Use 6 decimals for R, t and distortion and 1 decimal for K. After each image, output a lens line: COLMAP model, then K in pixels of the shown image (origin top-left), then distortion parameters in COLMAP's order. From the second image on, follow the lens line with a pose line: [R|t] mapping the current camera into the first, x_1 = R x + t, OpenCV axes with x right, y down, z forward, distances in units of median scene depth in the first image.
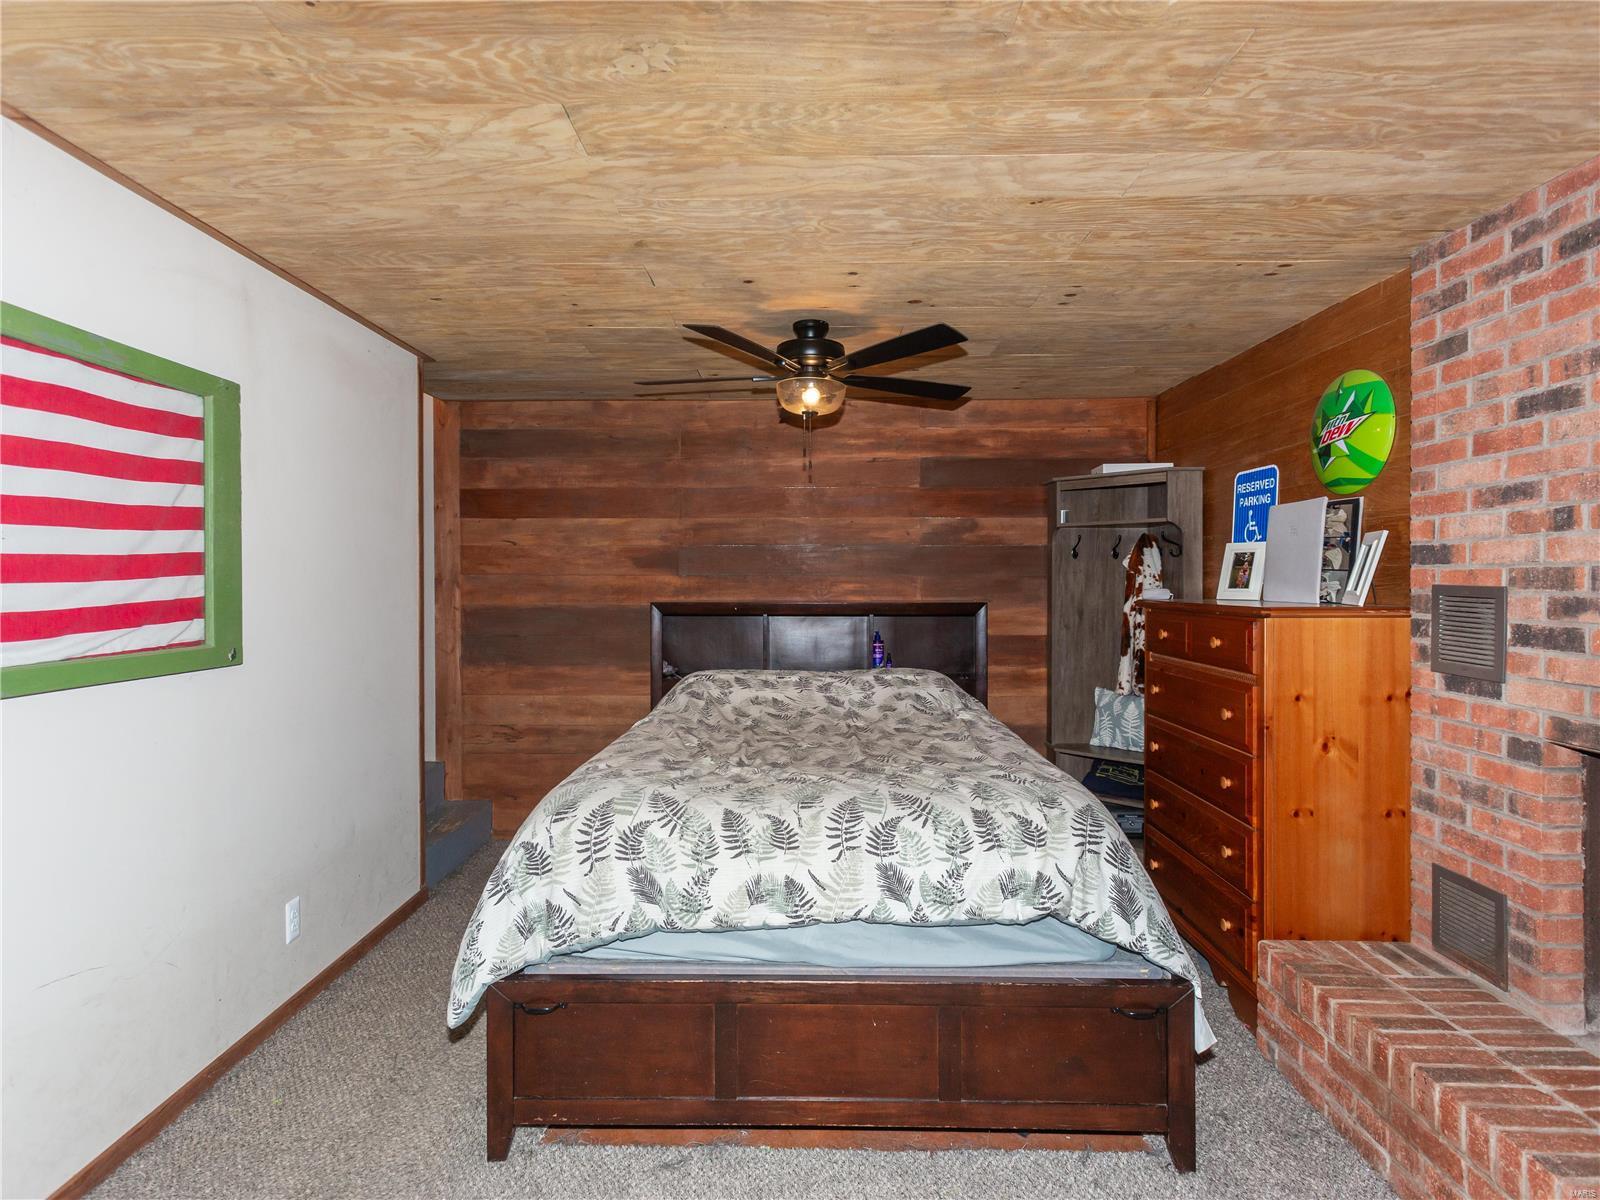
lens RADIAL K [[843.6, 0, 791.4], [0, 843.6, 585.0], [0, 0, 1]] dist [-0.001265, 0.006366]
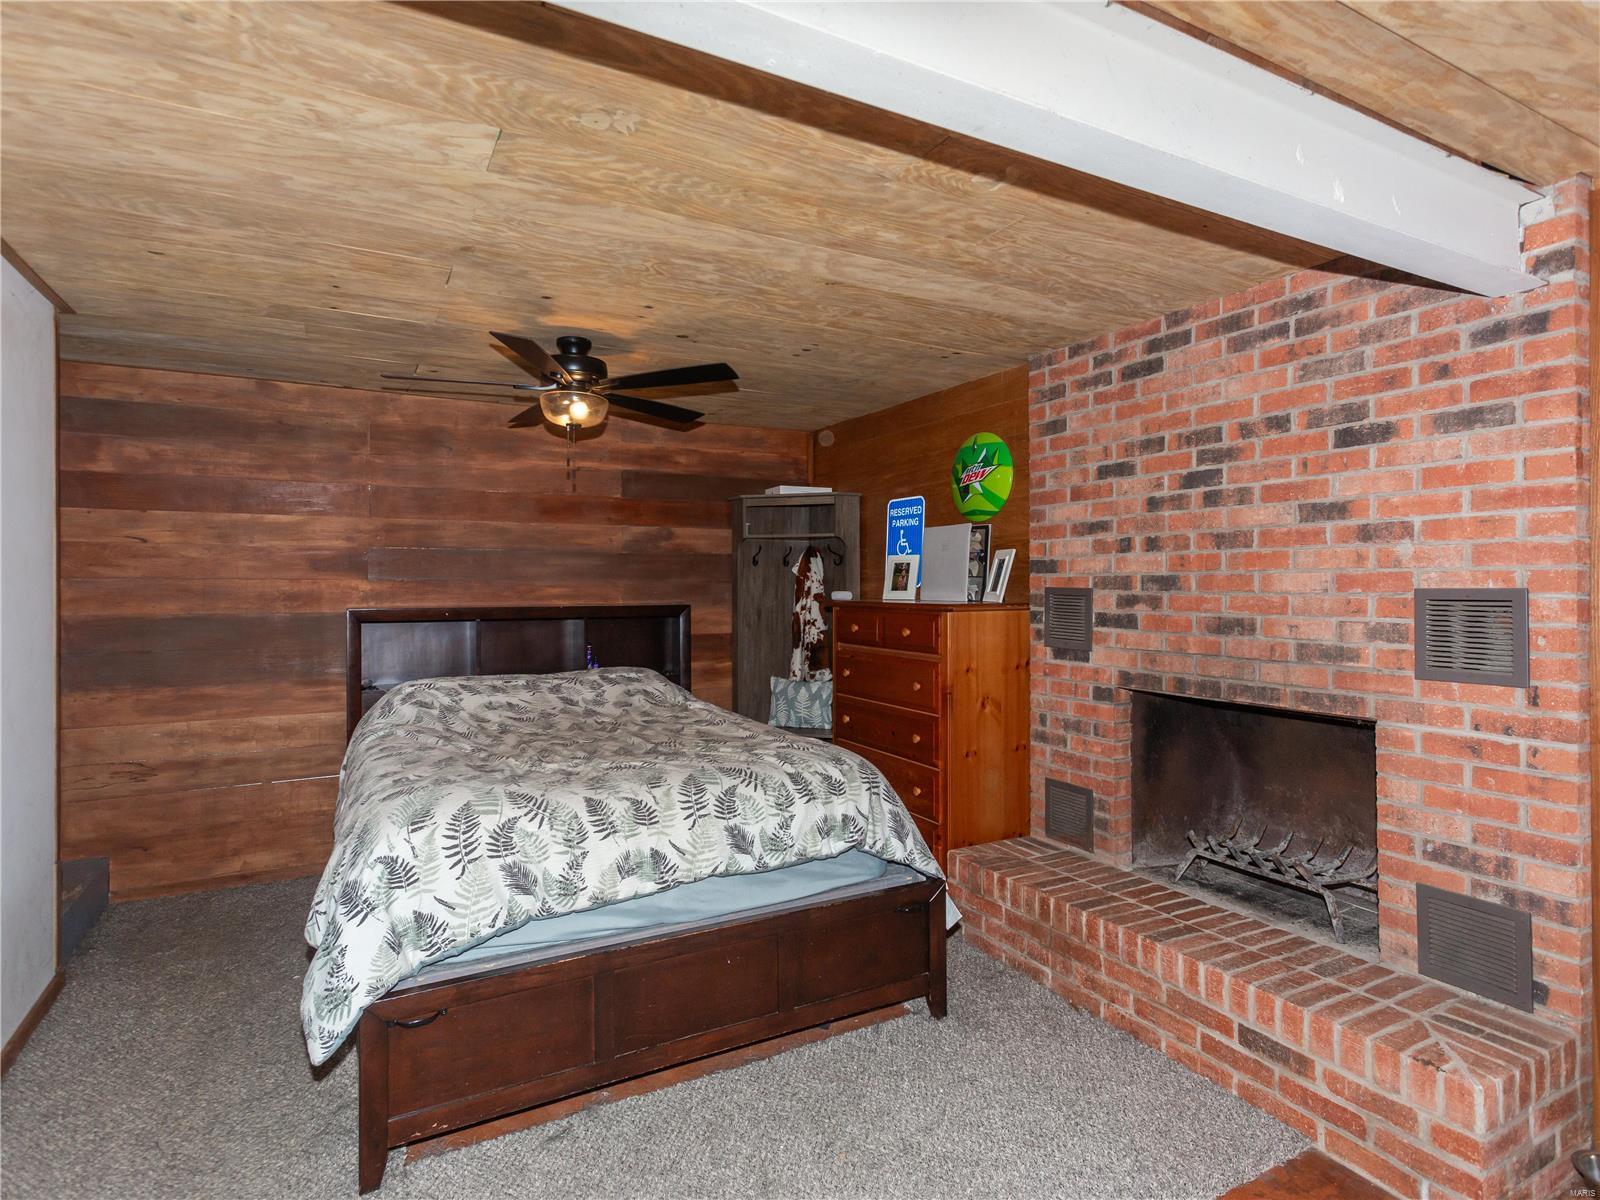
lens RADIAL K [[843.6, 0, 791.4], [0, 843.6, 585.0], [0, 0, 1]] dist [-0.001265, 0.006366]
pose [[0.873138, -0.000932, 0.487473, -0.343247], [0.003699, 0.999982, -0.004713, 0.001182], [-0.487460, 0.005919, 0.873125, -0.062318]]
